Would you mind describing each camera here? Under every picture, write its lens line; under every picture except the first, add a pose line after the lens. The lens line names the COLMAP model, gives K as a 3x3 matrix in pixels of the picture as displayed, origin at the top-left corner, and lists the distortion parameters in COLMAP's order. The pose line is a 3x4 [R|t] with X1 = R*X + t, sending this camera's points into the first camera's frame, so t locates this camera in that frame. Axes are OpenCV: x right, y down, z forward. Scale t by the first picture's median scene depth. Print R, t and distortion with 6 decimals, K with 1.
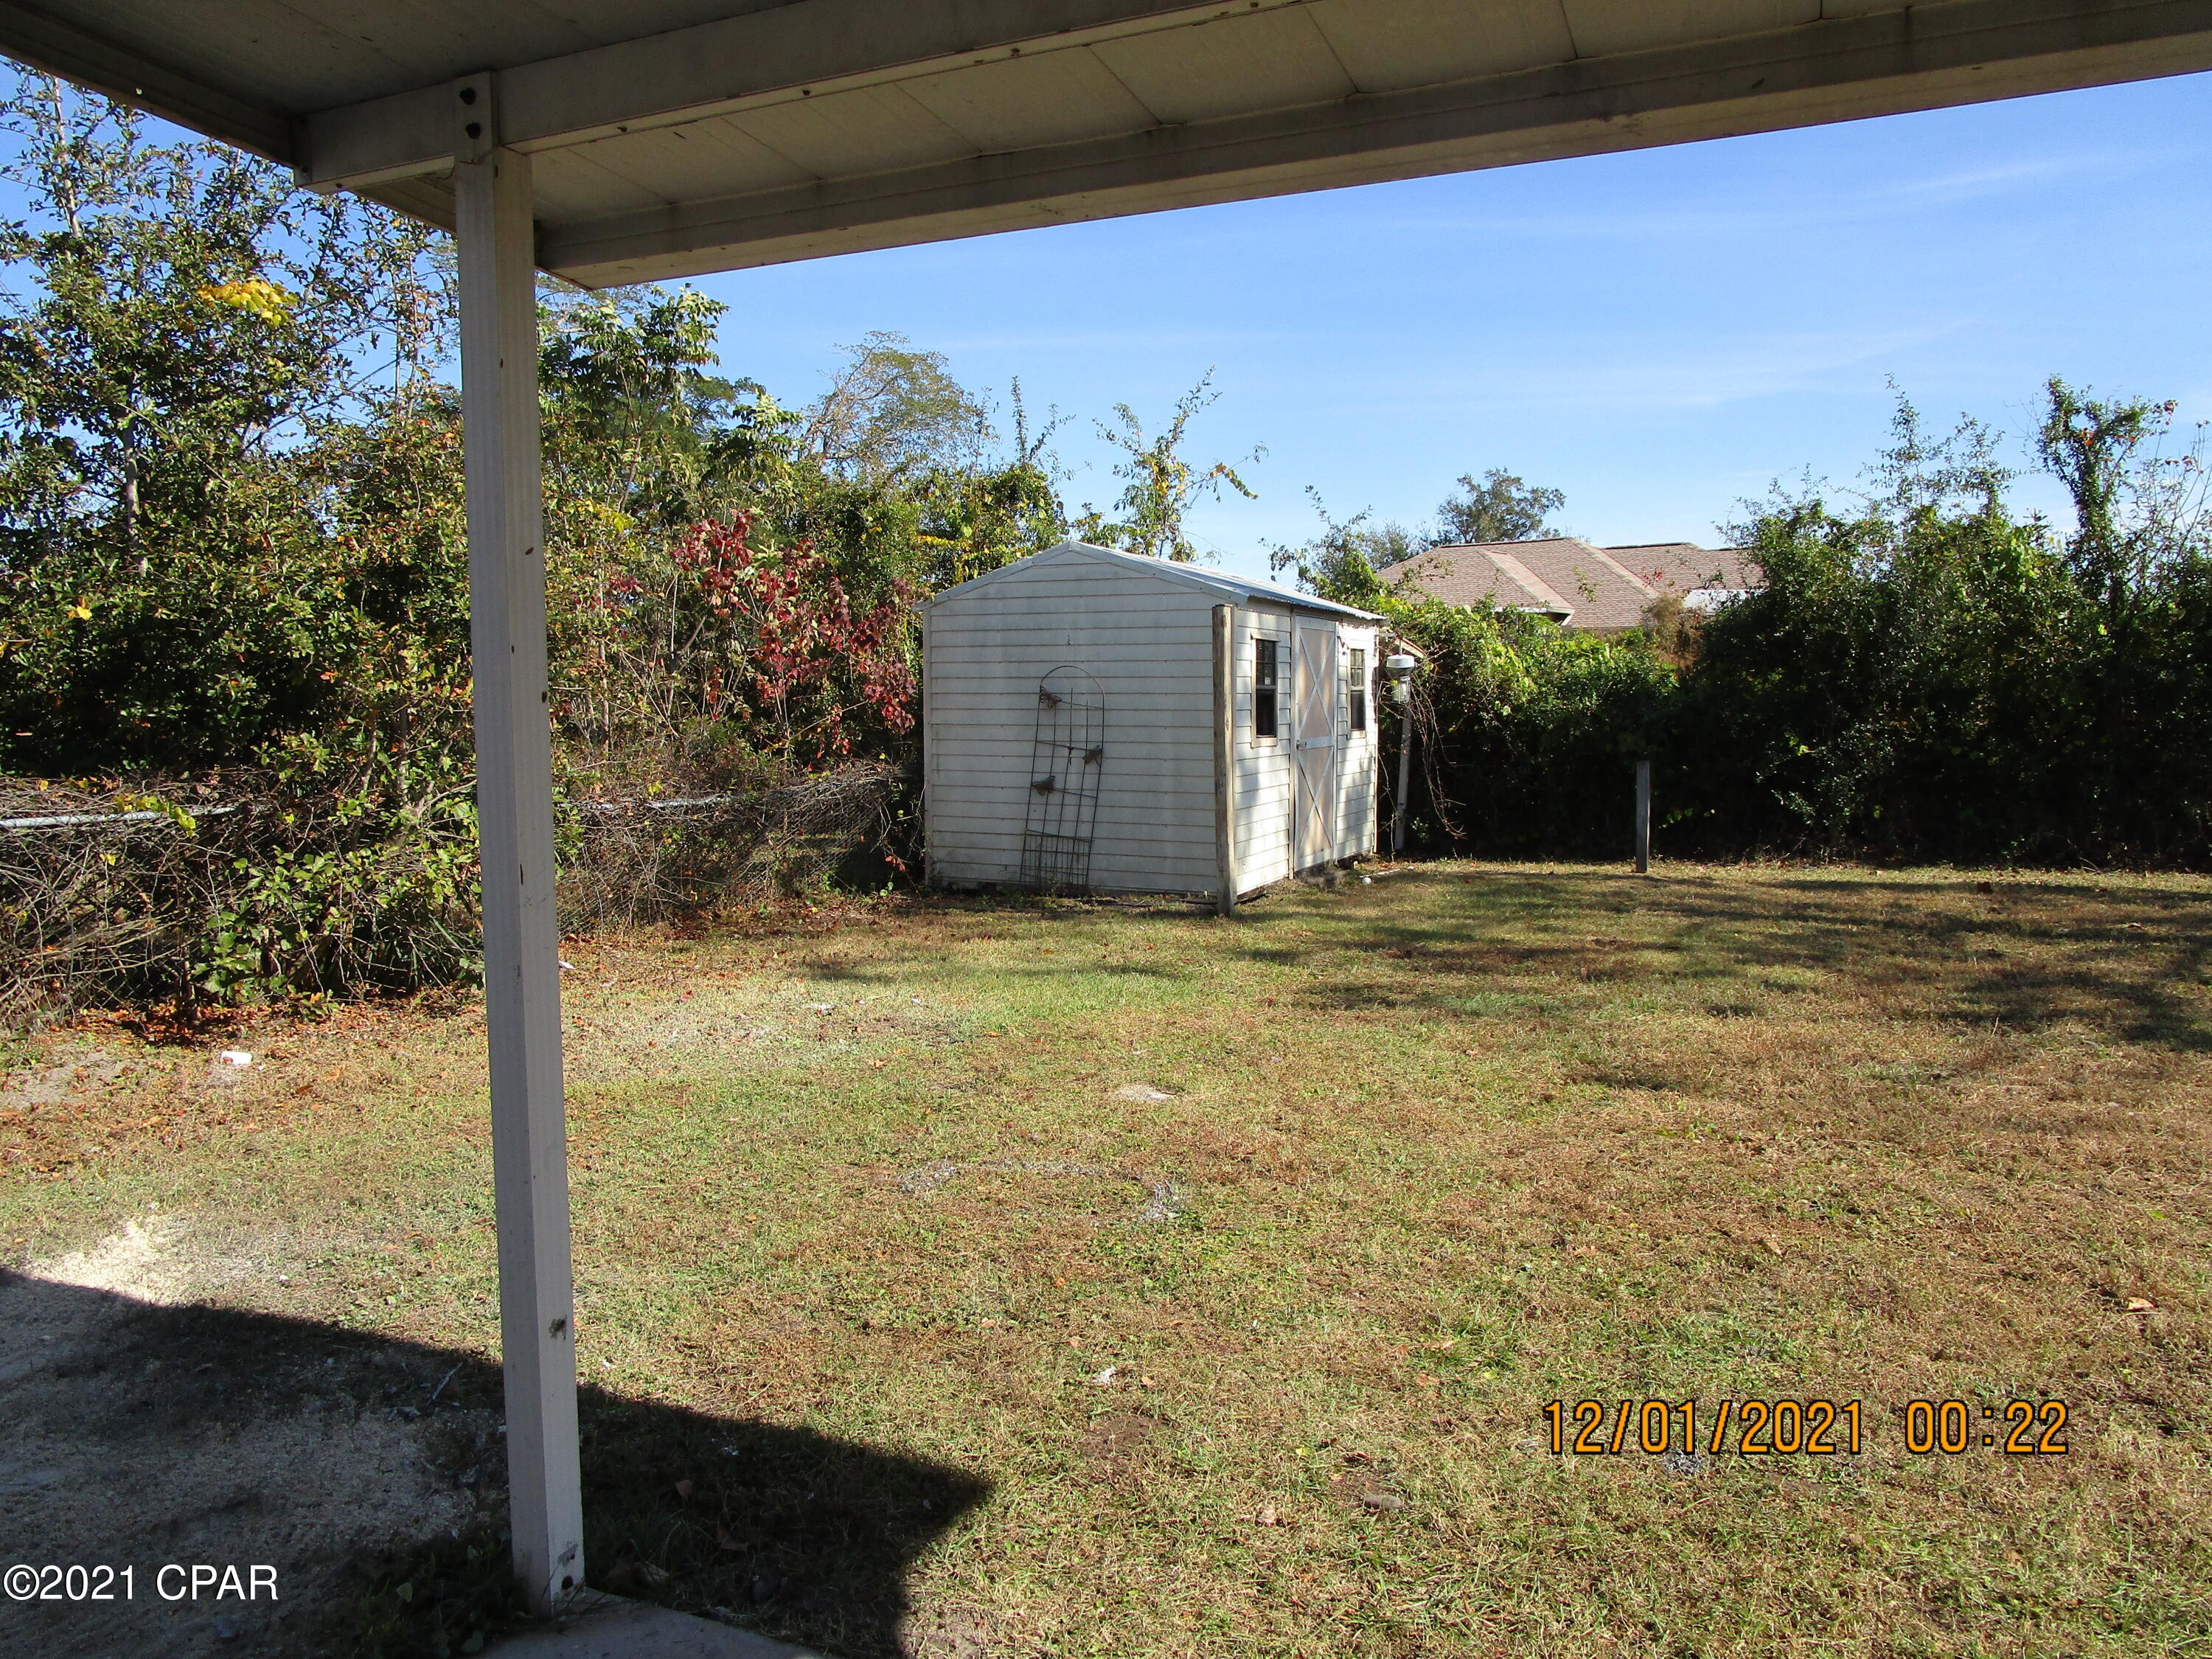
lens RADIAL K [[1571.1, 0, 1110.0], [0, 1571.1, 830.4], [0, 0, 1]] dist [-0.033878, 0.015806]
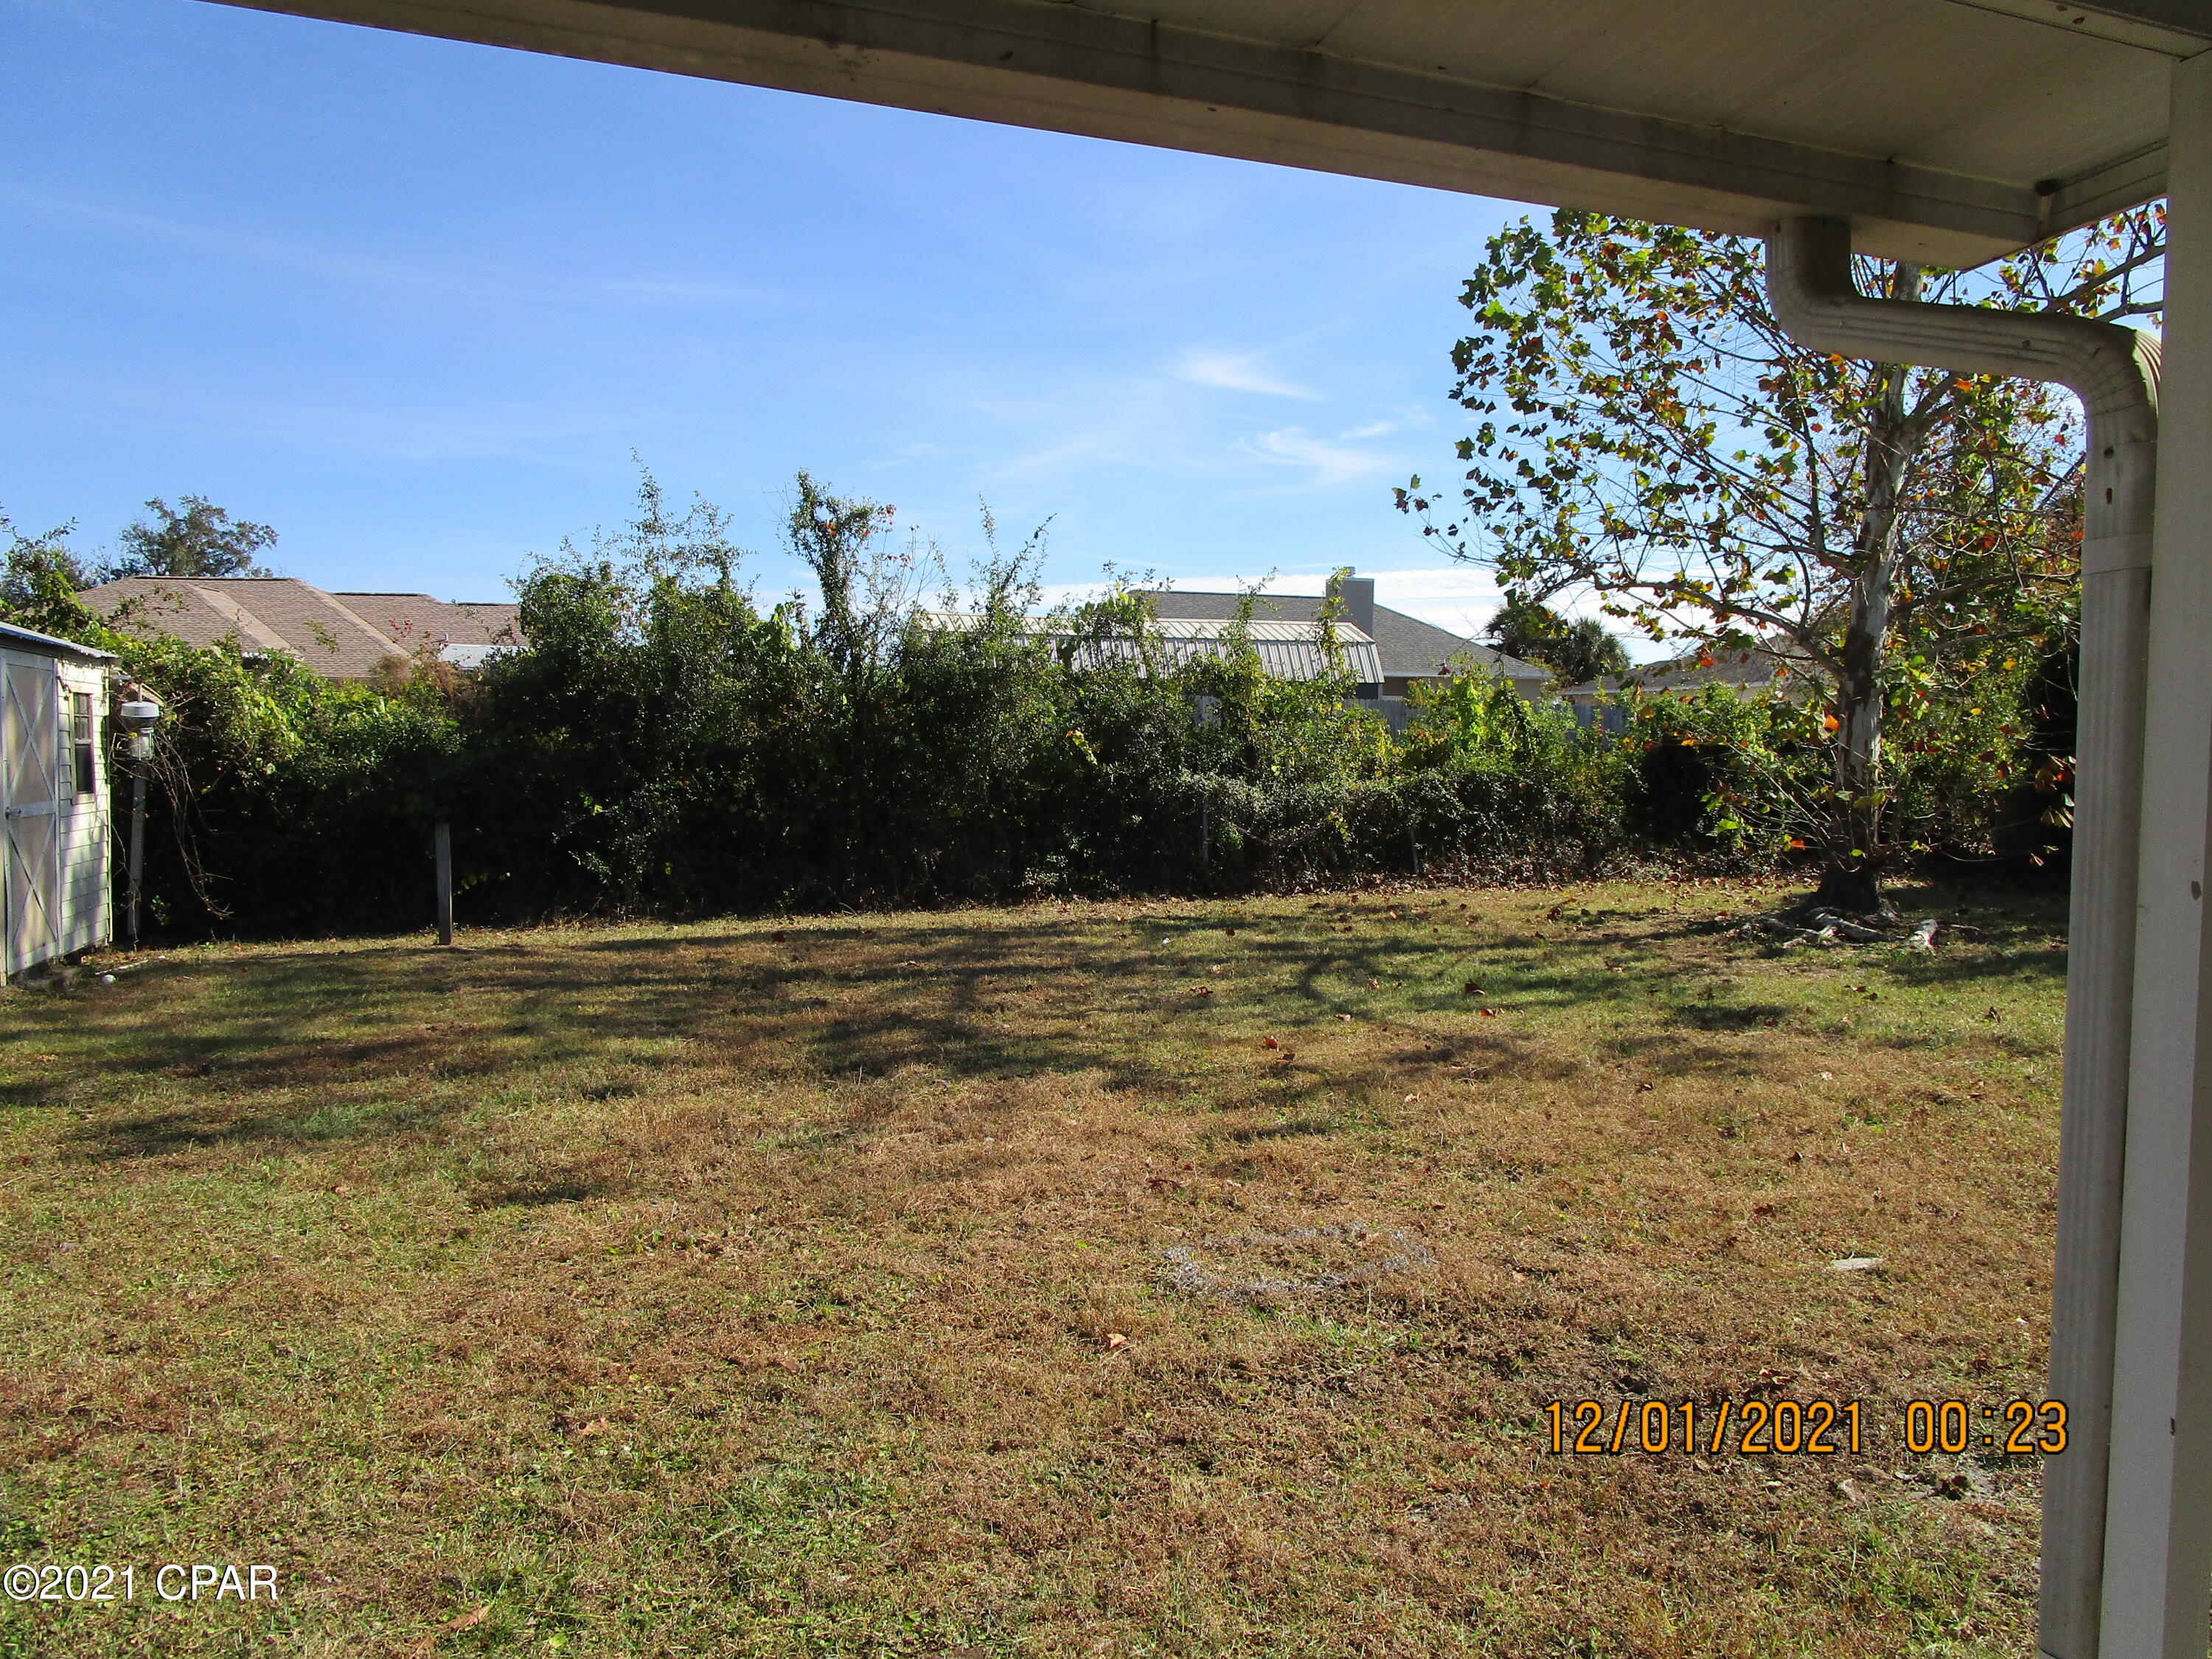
lens RADIAL K [[1571.1, 0, 1105.4], [0, 1571.1, 832.2], [0, 0, 1]] dist [-0.033878, 0.015806]
pose [[0.717596, -0.021912, 0.696115, -0.029961], [0.045622, 0.998837, -0.015588, -0.009456], [-0.694964, 0.042944, 0.717761, 0.079150]]
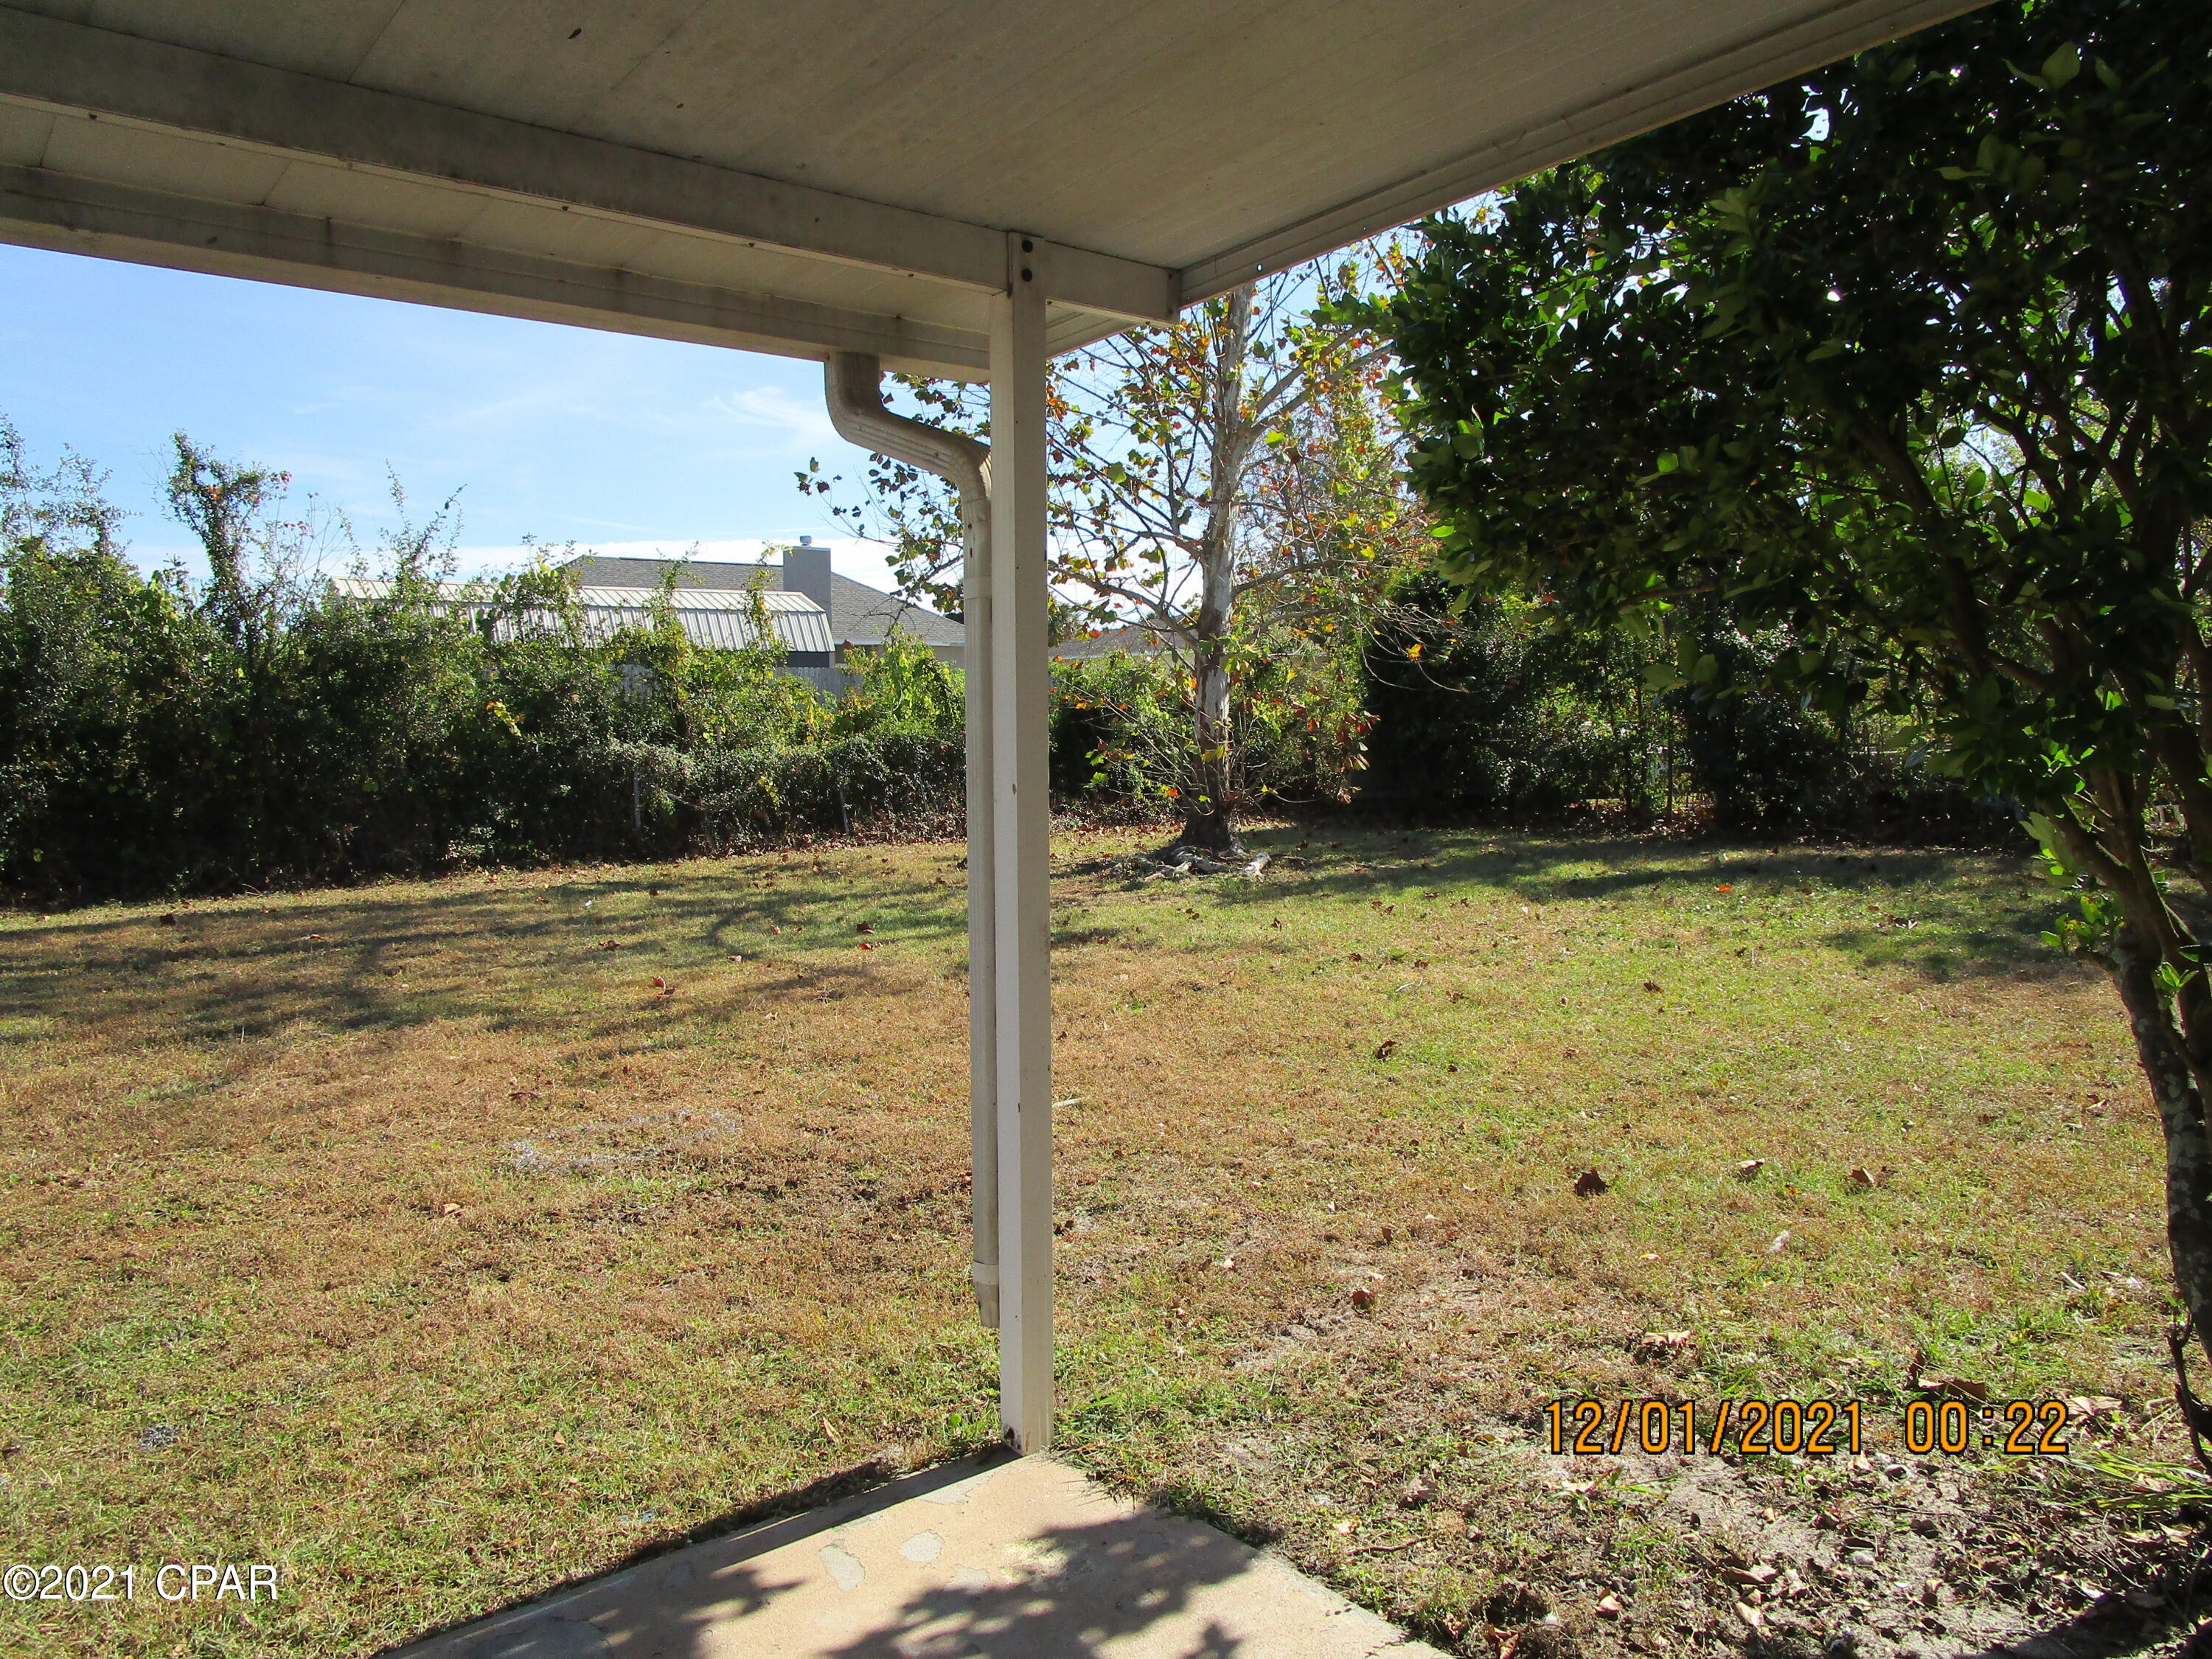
lens RADIAL K [[1571.1, 0, 1100.6], [0, 1571.1, 830.6], [0, 0, 1]] dist [-0.033878, 0.015806]
pose [[0.457749, -0.058314, 0.887167, -0.079287], [0.079262, 0.996550, 0.024607, 0.001871], [-0.885541, 0.059054, 0.460792, -0.033192]]
